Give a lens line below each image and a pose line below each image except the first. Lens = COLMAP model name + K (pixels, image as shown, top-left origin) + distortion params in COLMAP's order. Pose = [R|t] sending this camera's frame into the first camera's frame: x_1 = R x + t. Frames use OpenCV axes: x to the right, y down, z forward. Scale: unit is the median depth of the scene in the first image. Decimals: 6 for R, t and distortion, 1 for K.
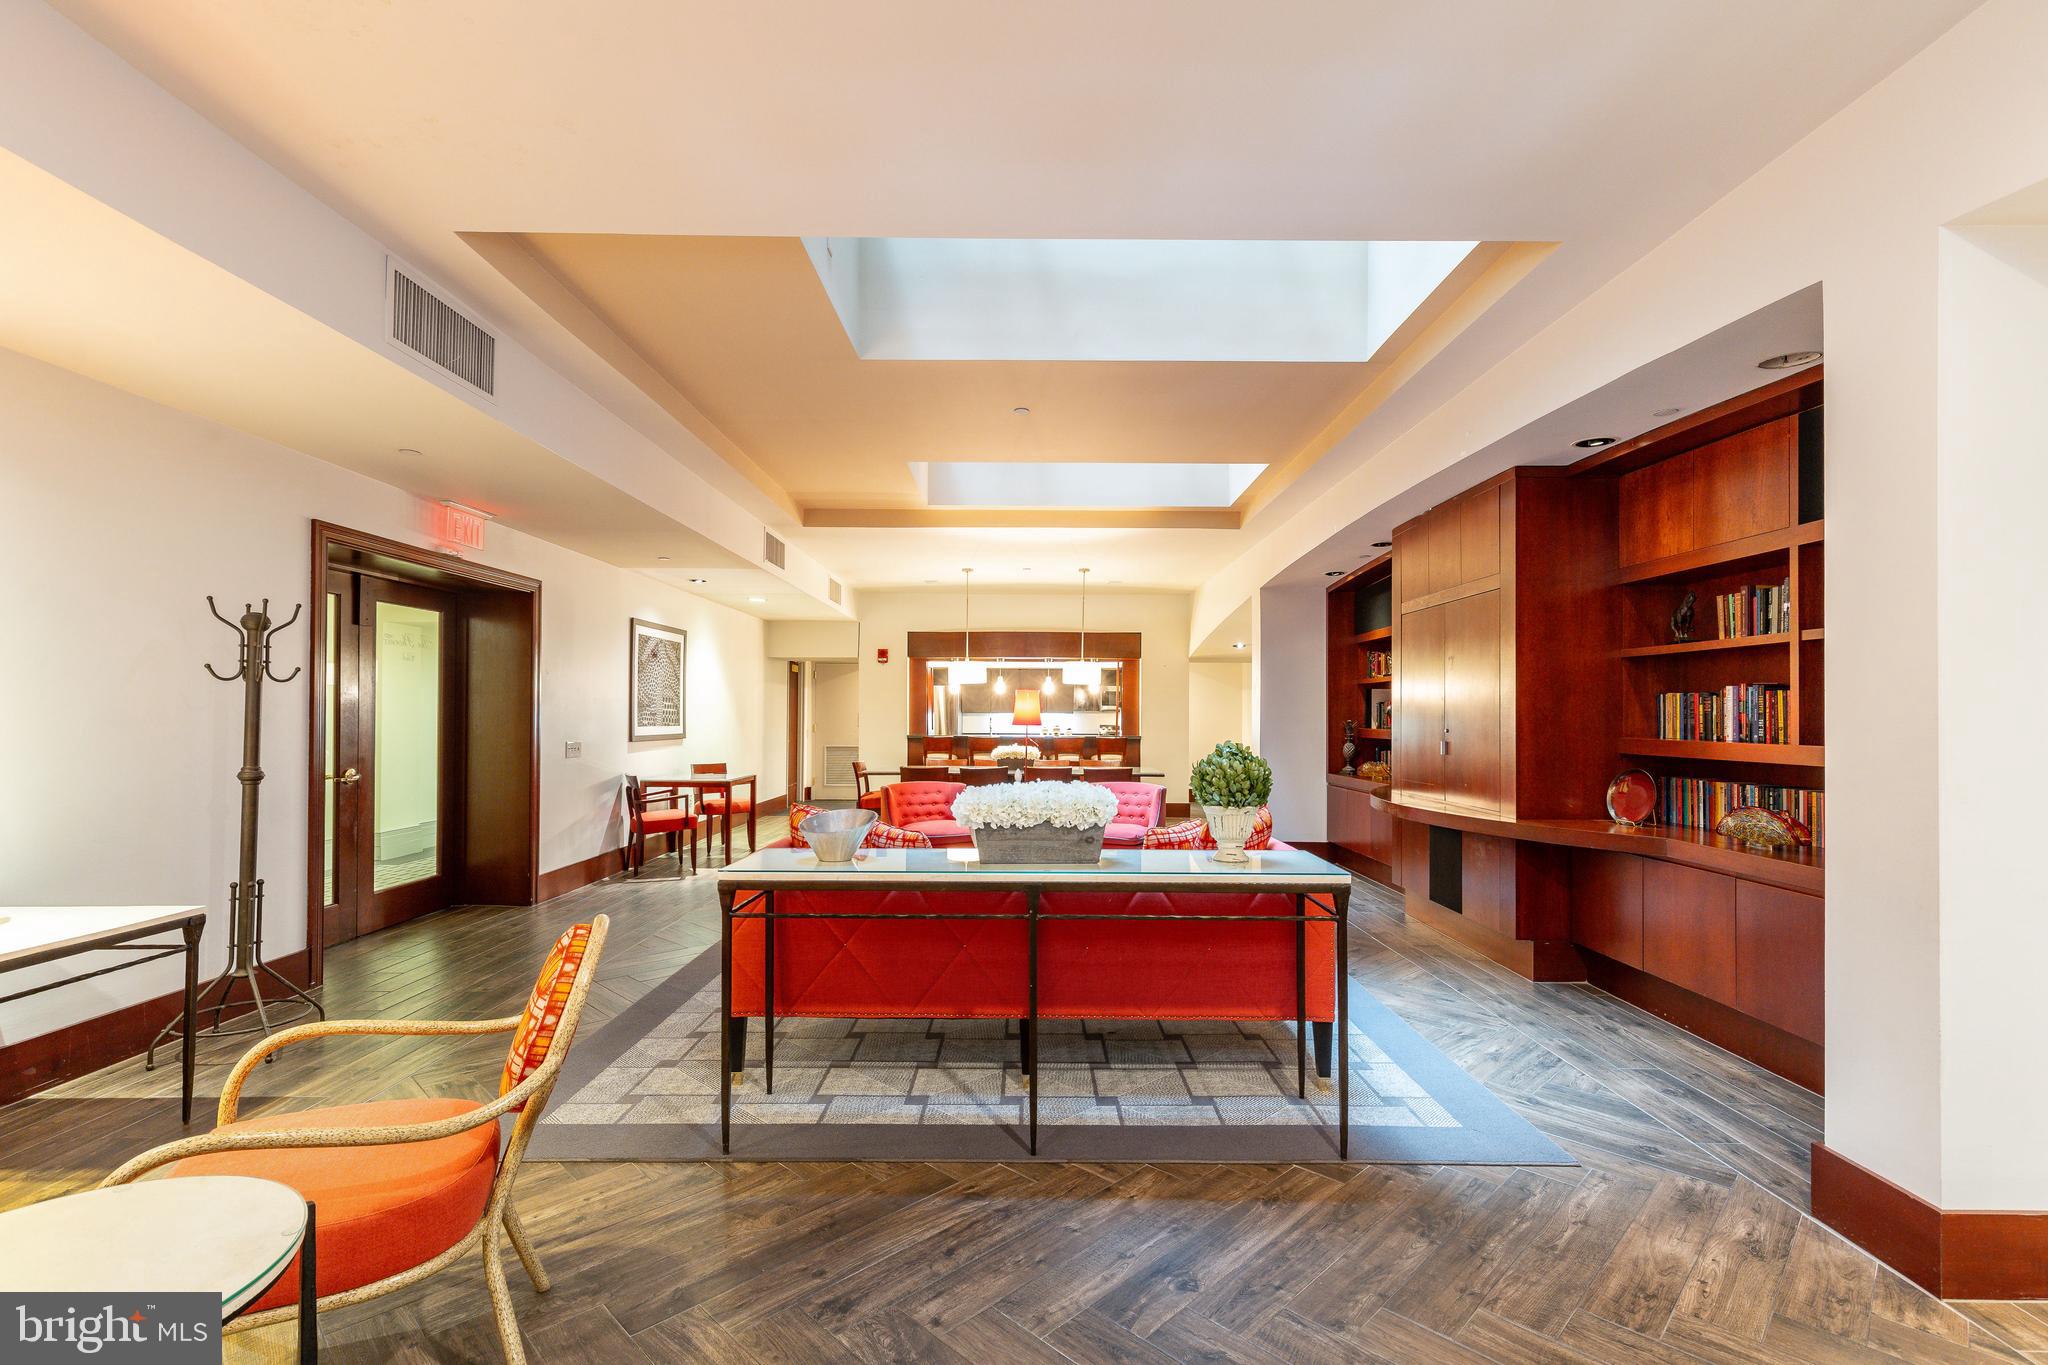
lens RADIAL K [[924.5, 0, 1016.8], [0, 924.5, 694.1], [0, 0, 1]] dist [0.003108, 0.000136]
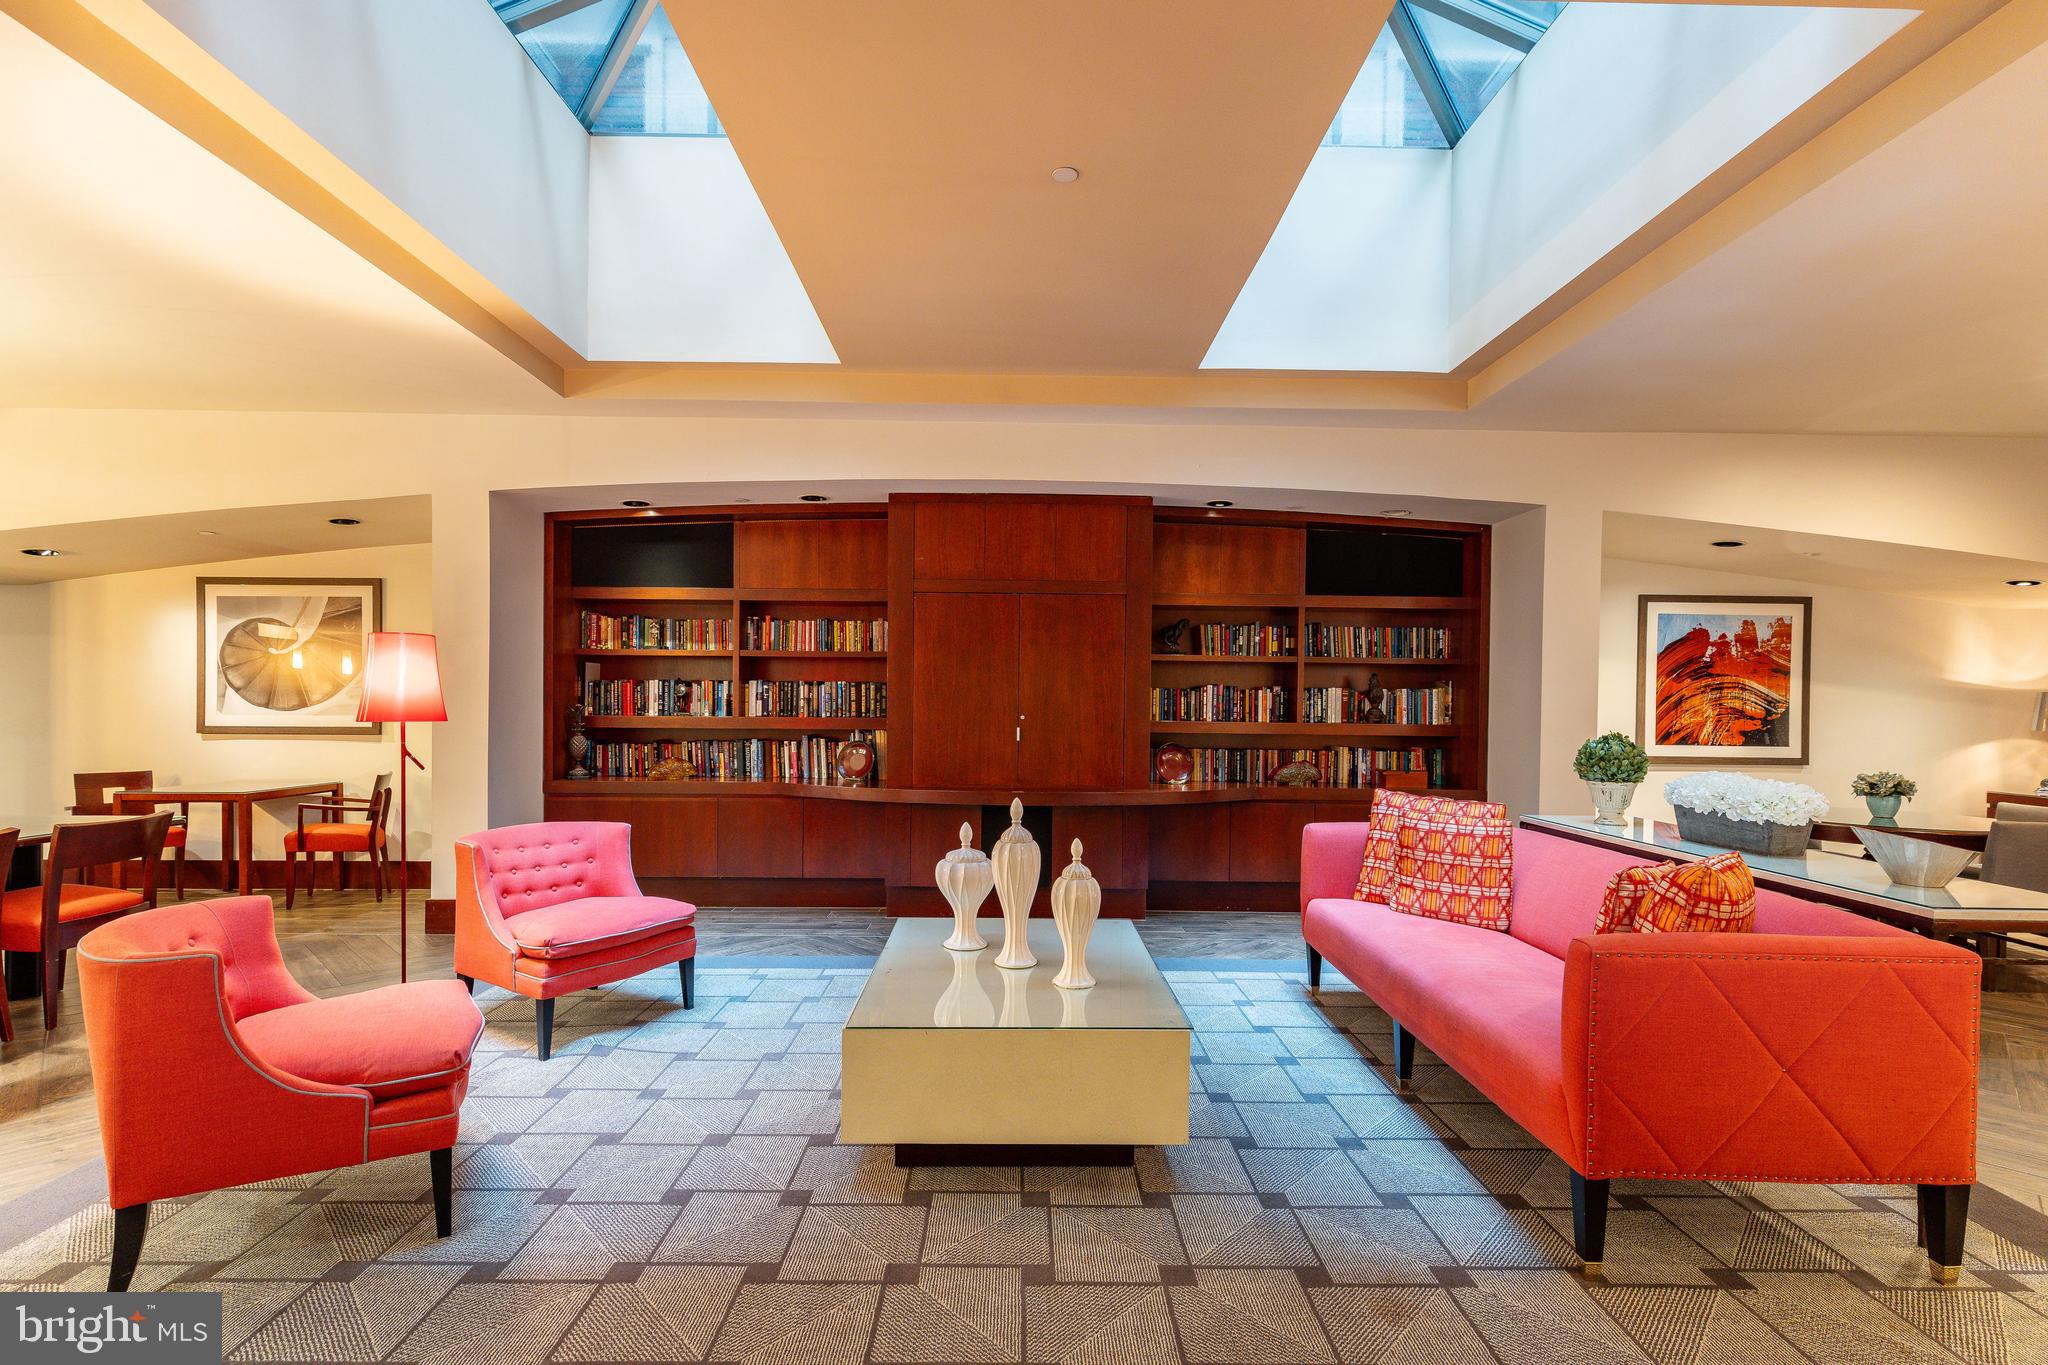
lens RADIAL K [[924.5, 0, 1015.7], [0, 924.5, 700.5], [0, 0, 1]] dist [0.003108, 0.000136]
pose [[0.005294, -0.005525, 0.999971, -0.769430], [-0.030685, 0.999513, 0.005685, 0.018135], [-0.999515, -0.030715, 0.005122, 1.330451]]
